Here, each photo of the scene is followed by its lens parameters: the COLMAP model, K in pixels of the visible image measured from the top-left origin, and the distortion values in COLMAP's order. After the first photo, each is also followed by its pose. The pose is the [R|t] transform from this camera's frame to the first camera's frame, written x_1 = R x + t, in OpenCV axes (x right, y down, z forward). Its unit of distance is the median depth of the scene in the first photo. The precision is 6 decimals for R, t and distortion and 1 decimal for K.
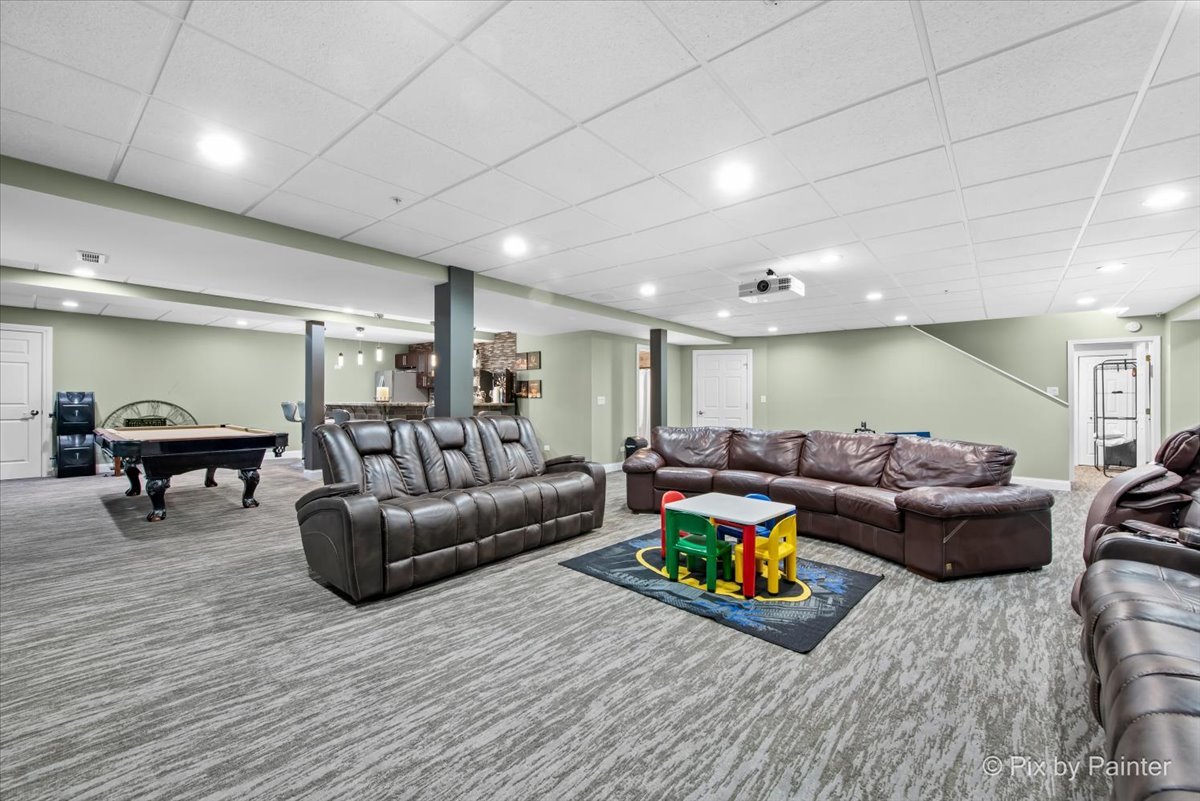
lens RADIAL K [[479.0, 0, 609.6], [0, 479.0, 412.3], [0, 0, 1]] dist [0.008568, 0.000308]
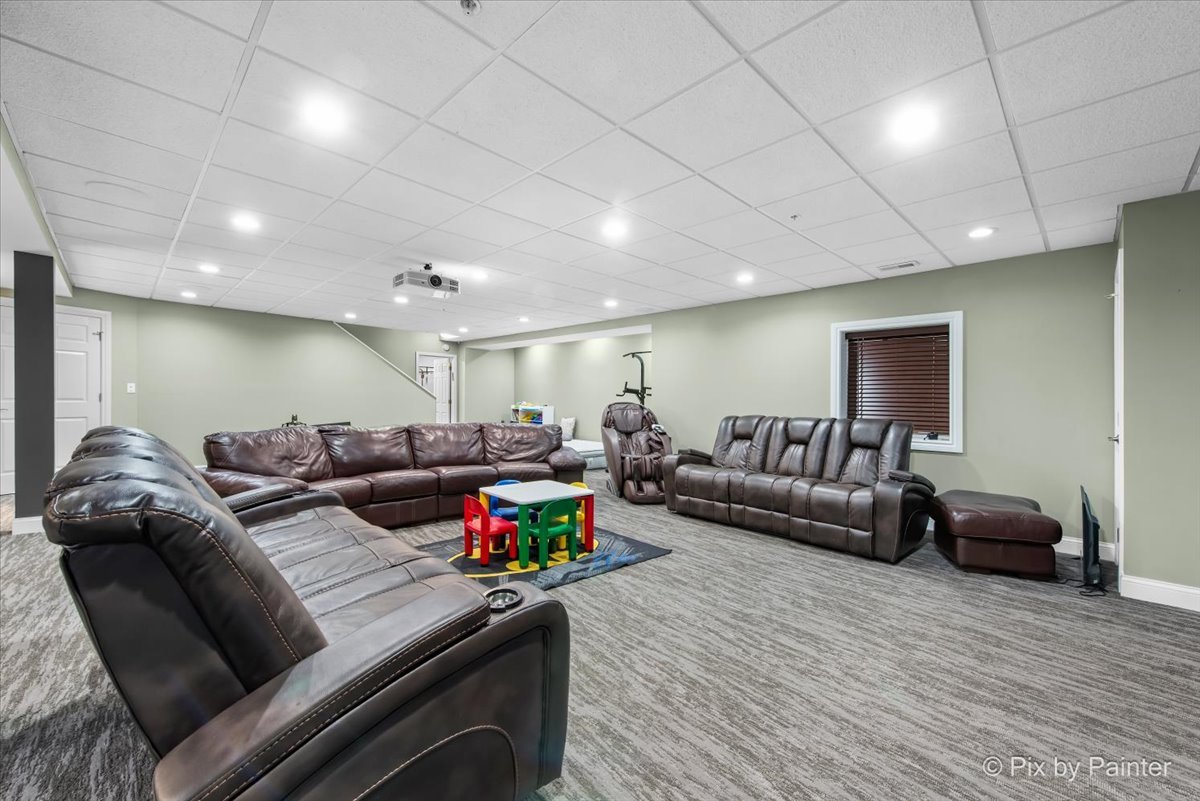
lens RADIAL K [[479.0, 0, 609.2], [0, 479.0, 387.8], [0, 0, 1]] dist [0.008568, 0.000308]
pose [[0.083828, 0.019615, 0.996287, -1.027605], [0.009071, 0.999750, -0.020447, -0.024162], [-0.996439, 0.010751, 0.083629, 0.871622]]
